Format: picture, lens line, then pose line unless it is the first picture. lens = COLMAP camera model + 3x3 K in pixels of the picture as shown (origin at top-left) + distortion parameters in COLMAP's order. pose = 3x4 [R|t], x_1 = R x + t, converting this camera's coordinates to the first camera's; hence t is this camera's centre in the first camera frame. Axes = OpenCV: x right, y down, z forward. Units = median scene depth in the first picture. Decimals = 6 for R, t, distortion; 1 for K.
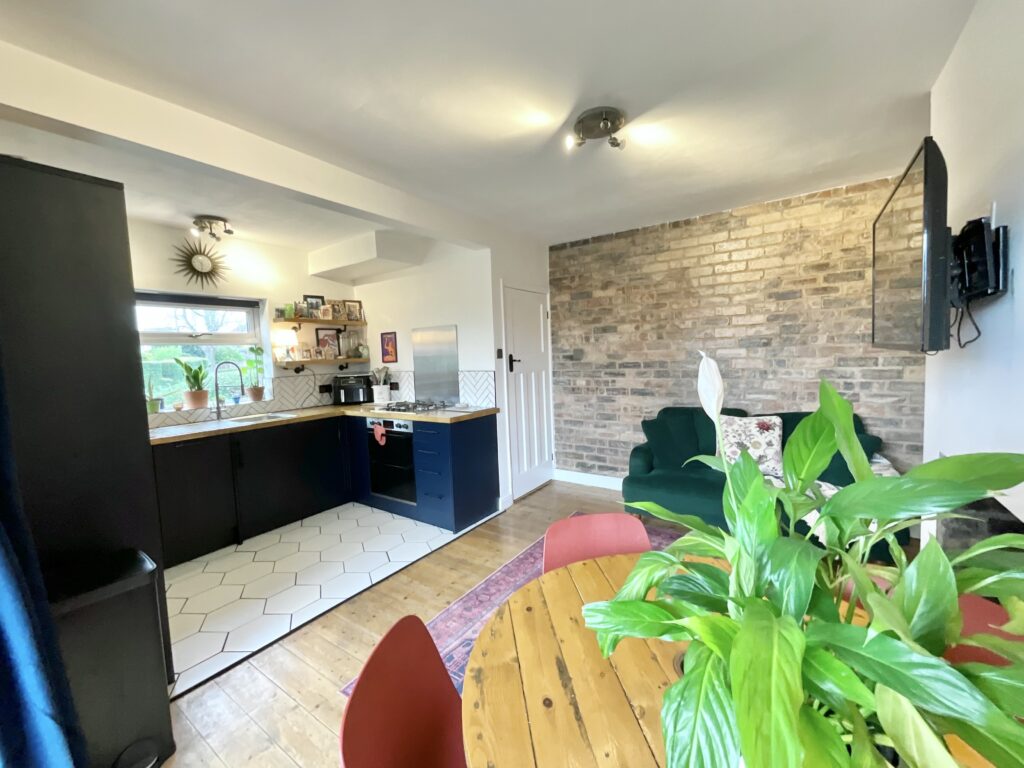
lens RADIAL K [[415.7, 0, 513.1], [0, 415.7, 382.2], [0, 0, 1]] dist [-0.000138, -0.000009]
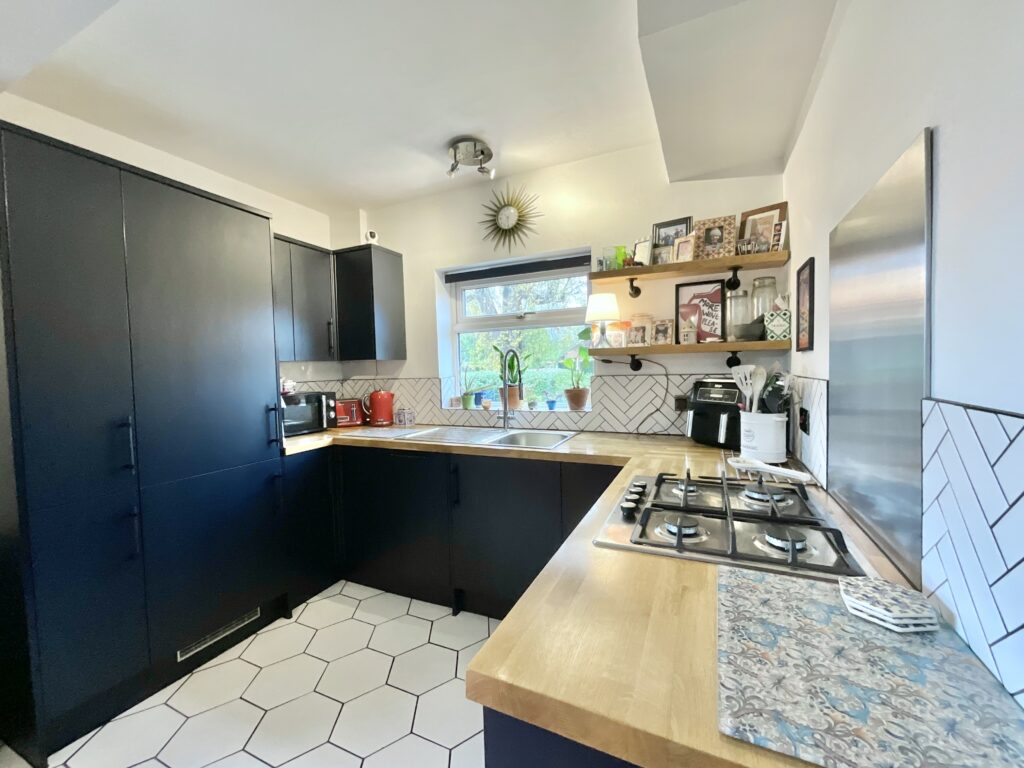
lens RADIAL K [[415.7, 0, 513.4], [0, 415.7, 384.4], [0, 0, 1]] dist [-0.000138, -0.000009]
pose [[0.173092, 0.079655, -0.981679, 0.007636], [-0.050410, 0.996134, 0.071940, -0.034227], [0.983615, 0.037034, 0.176438, 0.736704]]
